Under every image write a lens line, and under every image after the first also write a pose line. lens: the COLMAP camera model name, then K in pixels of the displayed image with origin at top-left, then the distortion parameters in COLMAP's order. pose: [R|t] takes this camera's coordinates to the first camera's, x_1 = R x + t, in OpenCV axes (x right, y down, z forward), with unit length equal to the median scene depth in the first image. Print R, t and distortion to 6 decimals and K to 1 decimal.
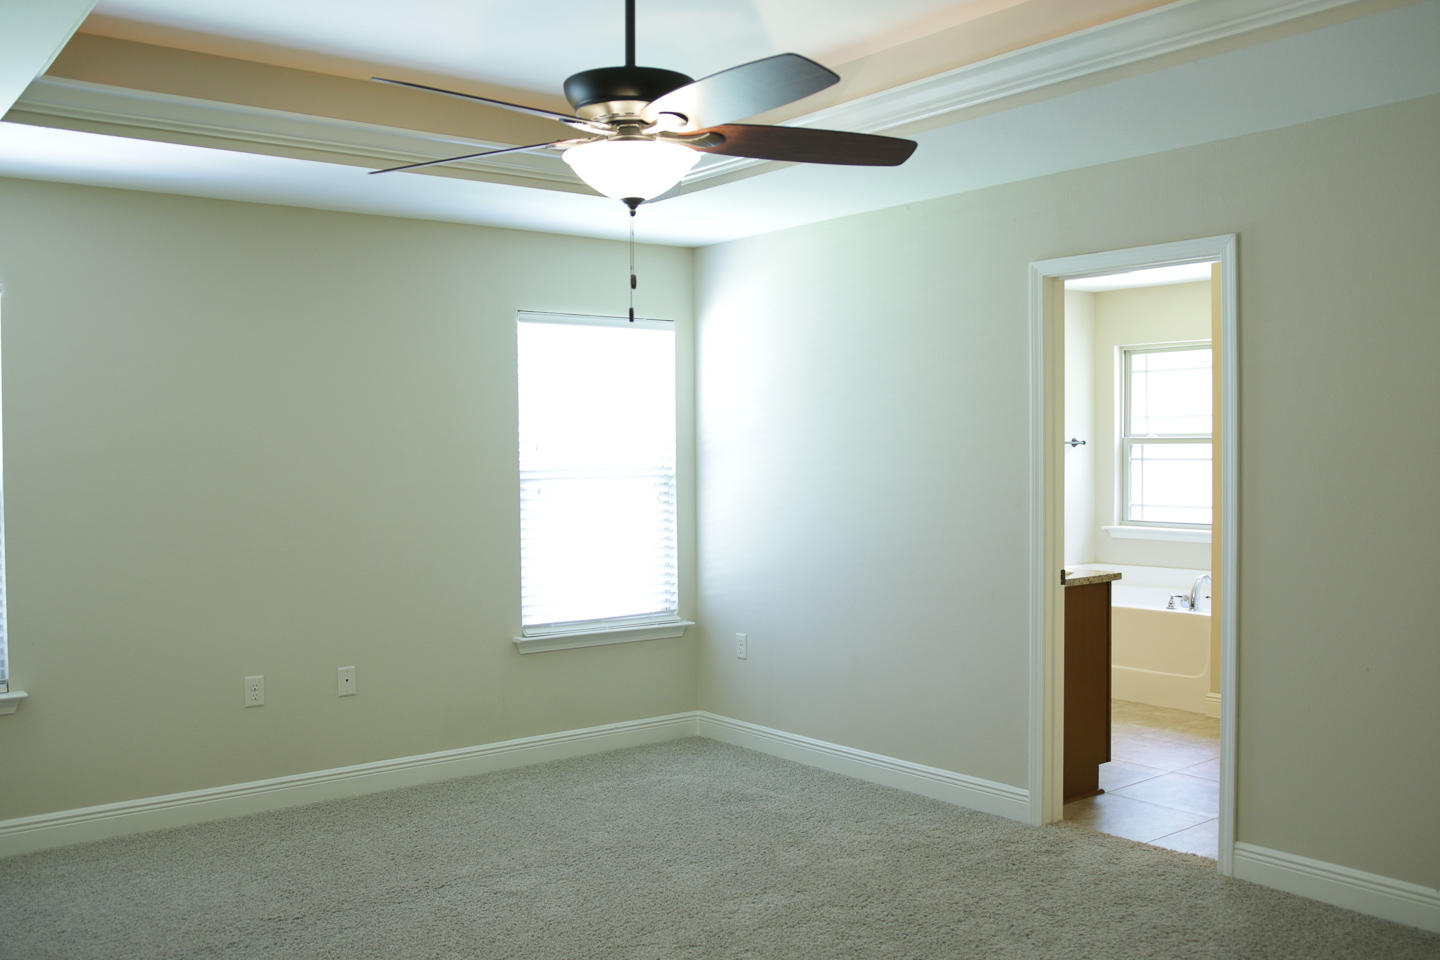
lens RADIAL K [[1253.4, 0, 720.0], [0, 1253.4, 480.0], [0, 0, 1]] dist [-0.084569, 0.057401]
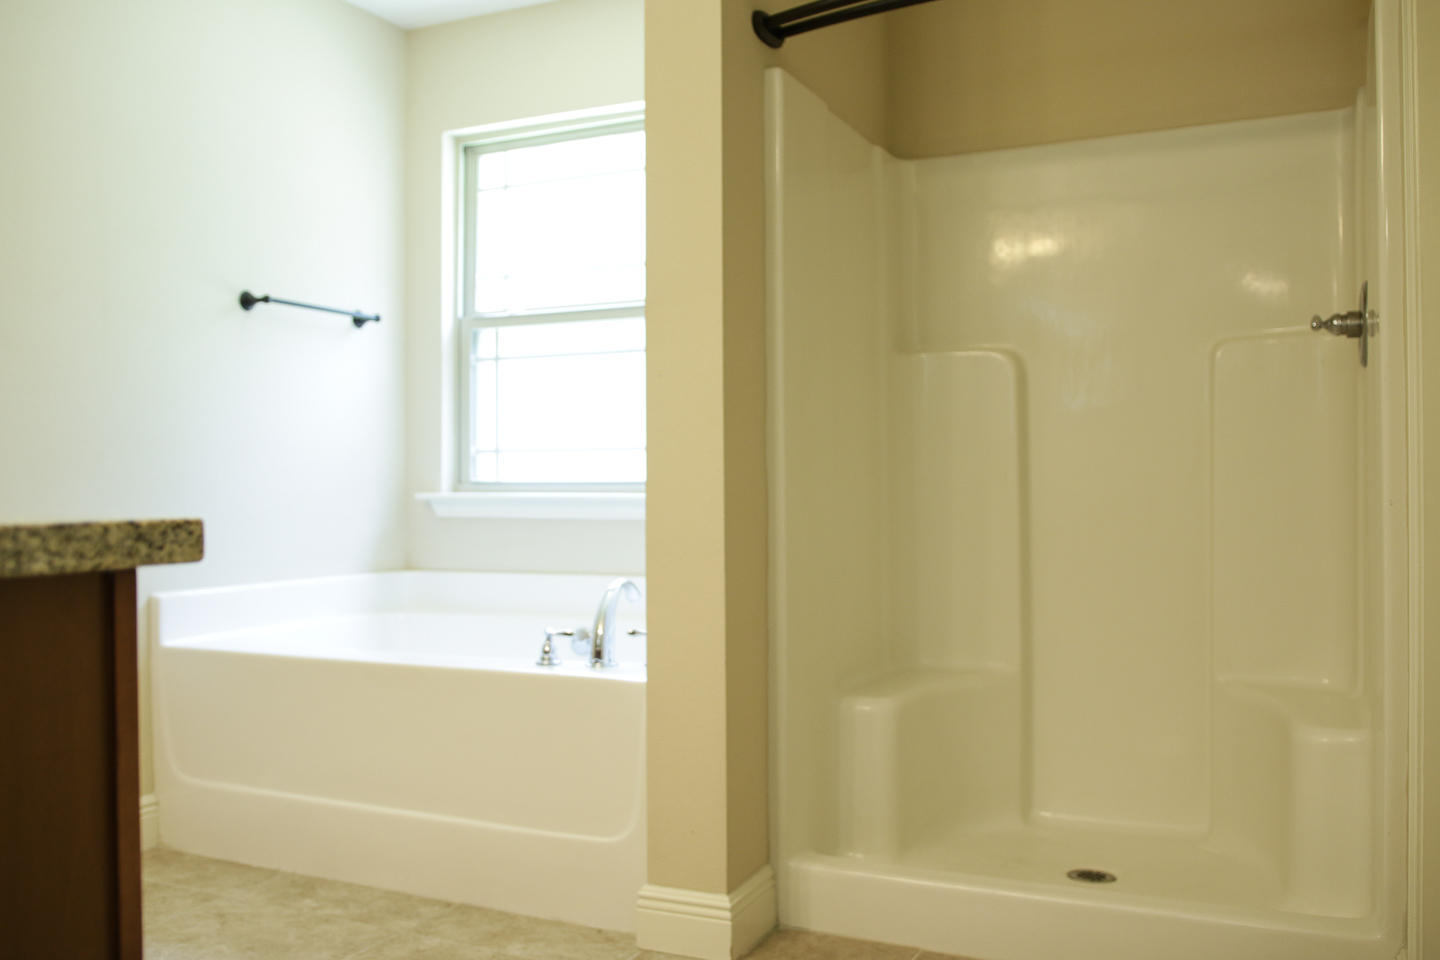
lens RADIAL K [[1253.4, 0, 720.0], [0, 1253.4, 480.0], [0, 0, 1]] dist [-0.084569, 0.057401]
pose [[0.892229, 0.005055, 0.451555, 0.196399], [0.008590, 0.999566, -0.028163, 0.047368], [-0.451502, 0.029006, 0.891799, 0.520997]]
